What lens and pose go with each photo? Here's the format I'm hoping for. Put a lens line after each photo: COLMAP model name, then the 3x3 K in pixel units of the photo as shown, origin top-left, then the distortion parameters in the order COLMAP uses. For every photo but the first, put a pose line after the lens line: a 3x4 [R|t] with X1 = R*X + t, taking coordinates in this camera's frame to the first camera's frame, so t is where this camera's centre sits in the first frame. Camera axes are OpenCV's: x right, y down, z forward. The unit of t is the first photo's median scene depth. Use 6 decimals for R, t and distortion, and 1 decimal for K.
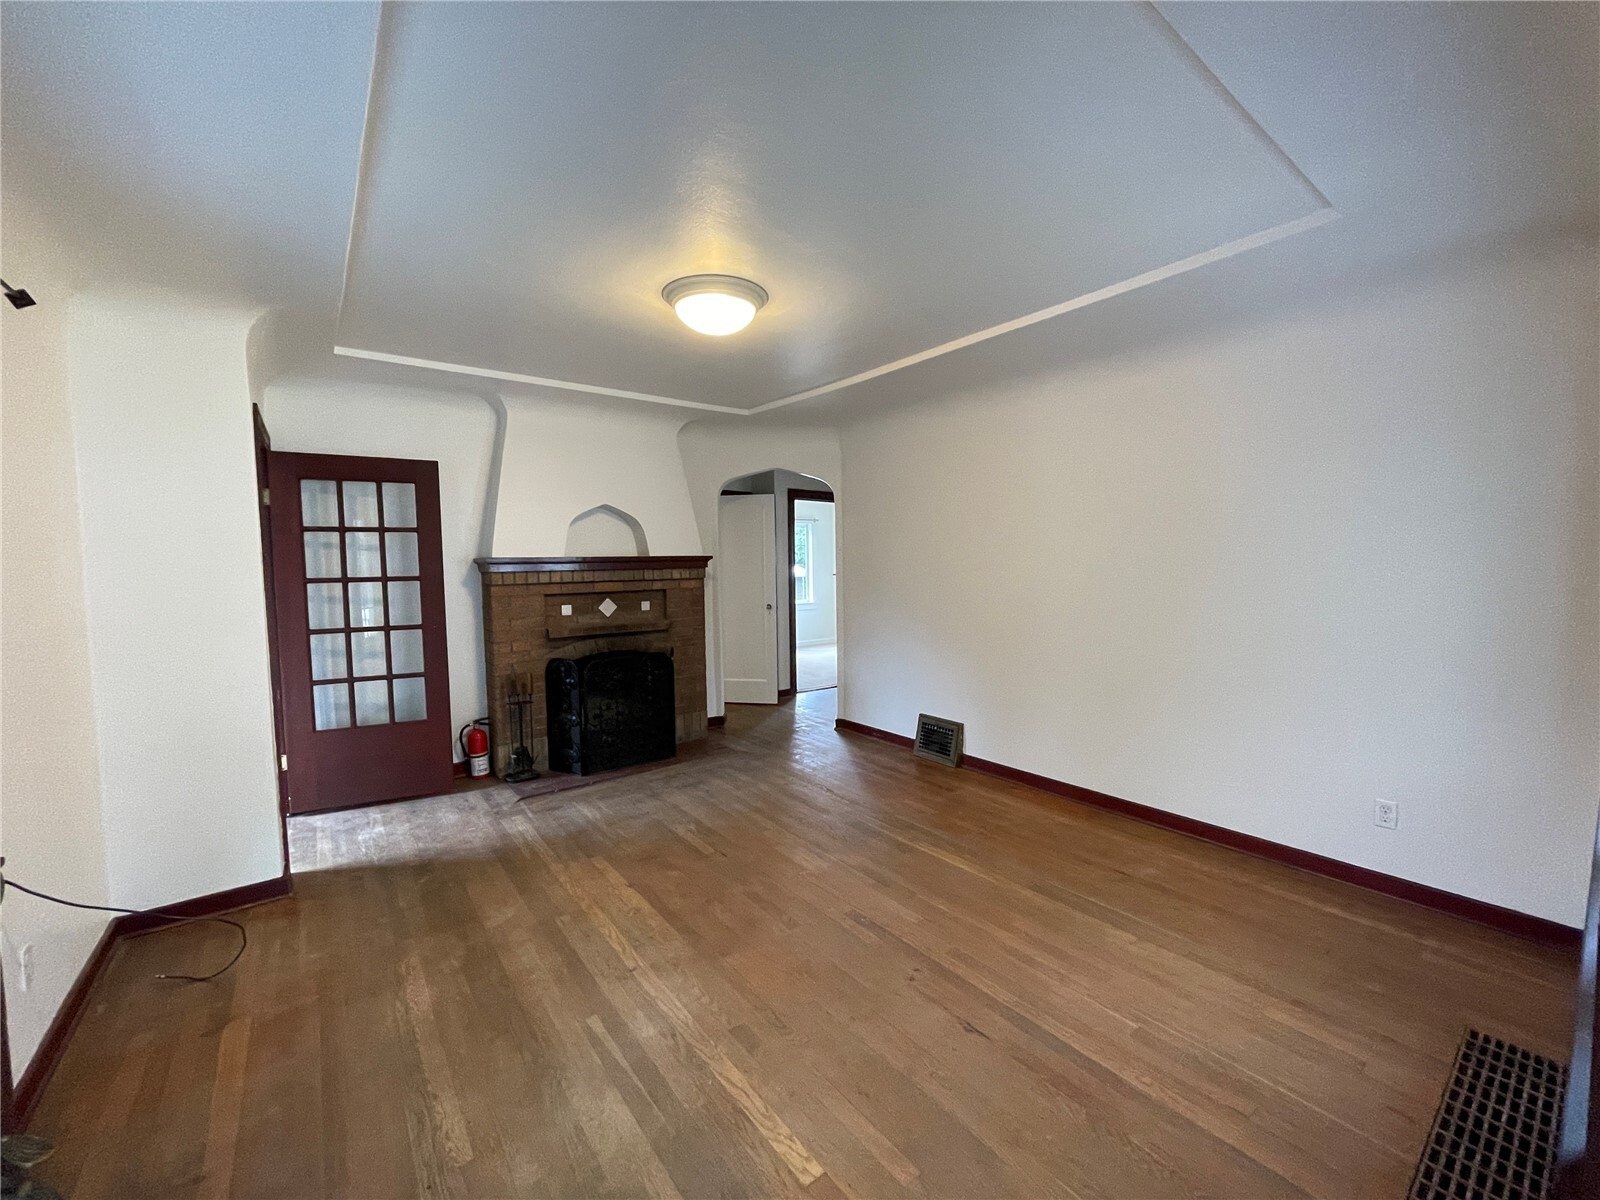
lens RADIAL K [[640.3, 0, 799.4], [0, 640.3, 601.6], [0, 0, 1]] dist [-0.000391, -0.000114]
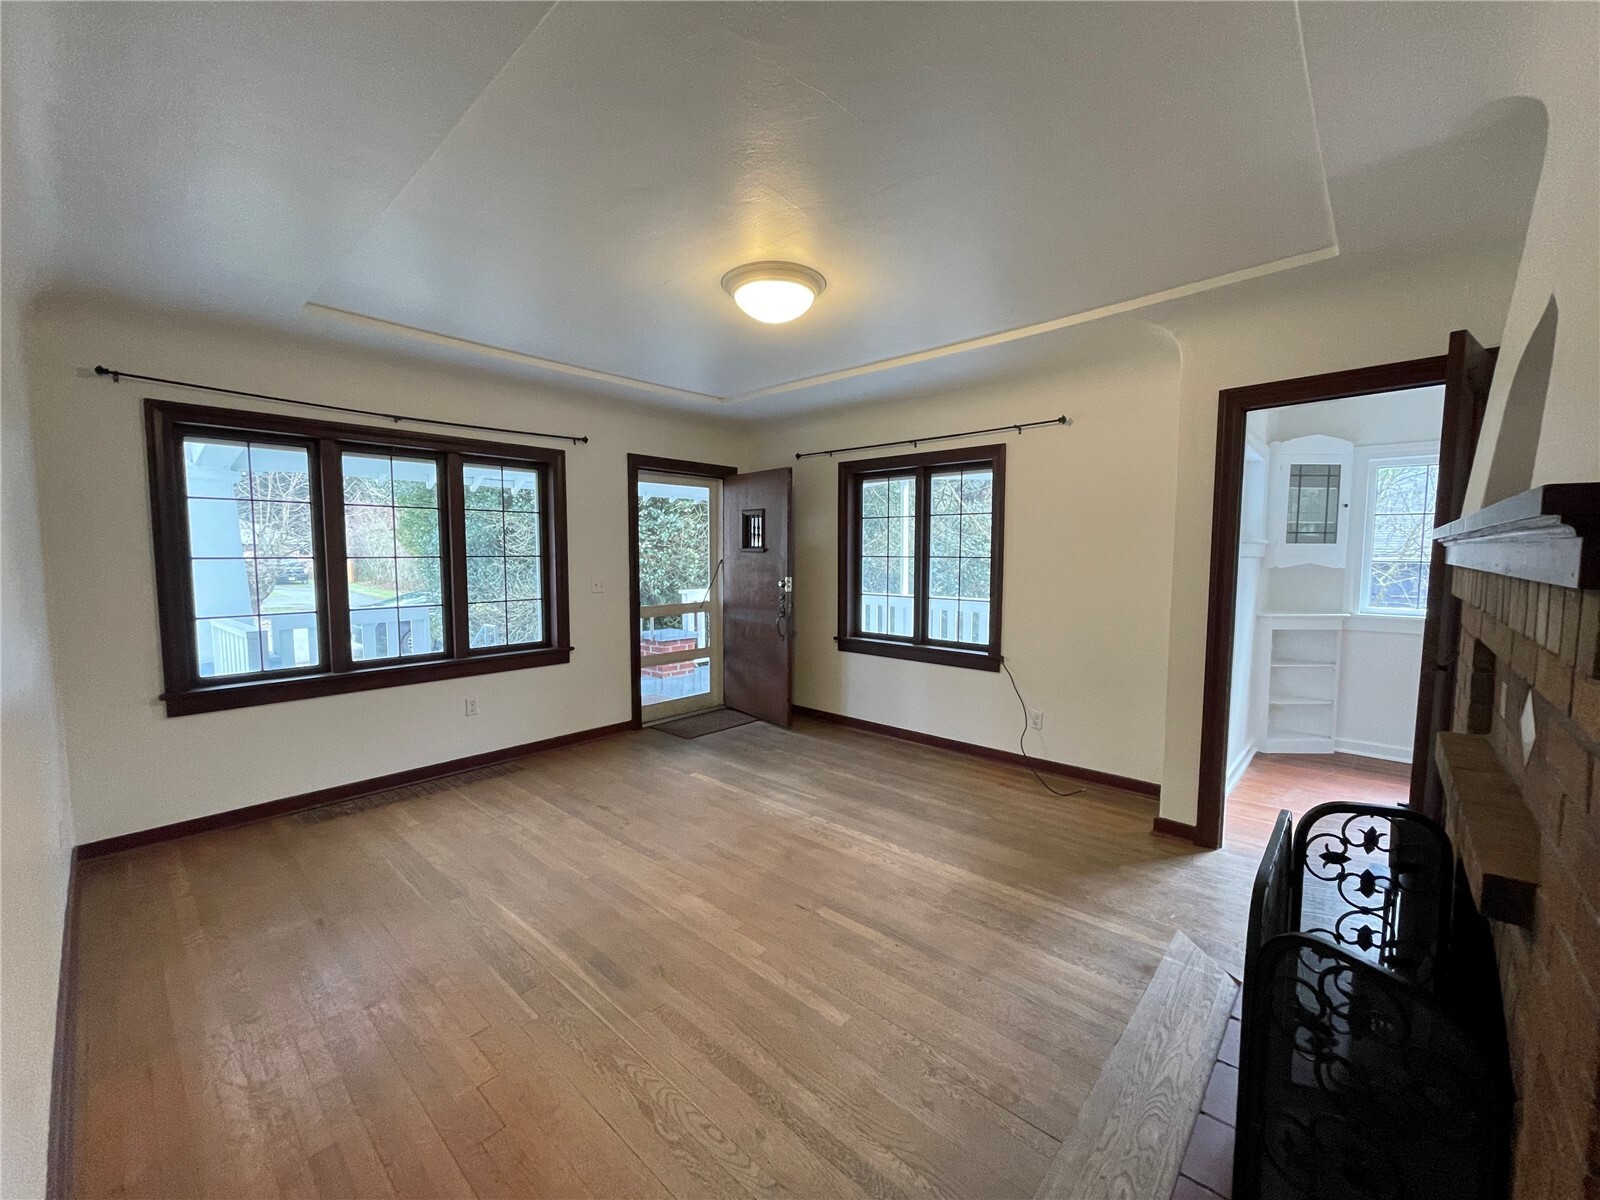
lens RADIAL K [[640.3, 0, 803.7], [0, 640.3, 600.1], [0, 0, 1]] dist [-0.000391, -0.000114]
pose [[-0.983338, 0.028547, -0.179529, 0.020776], [0.004970, 0.991445, 0.130427, -0.144705], [0.181717, 0.127362, -0.975068, 2.620756]]
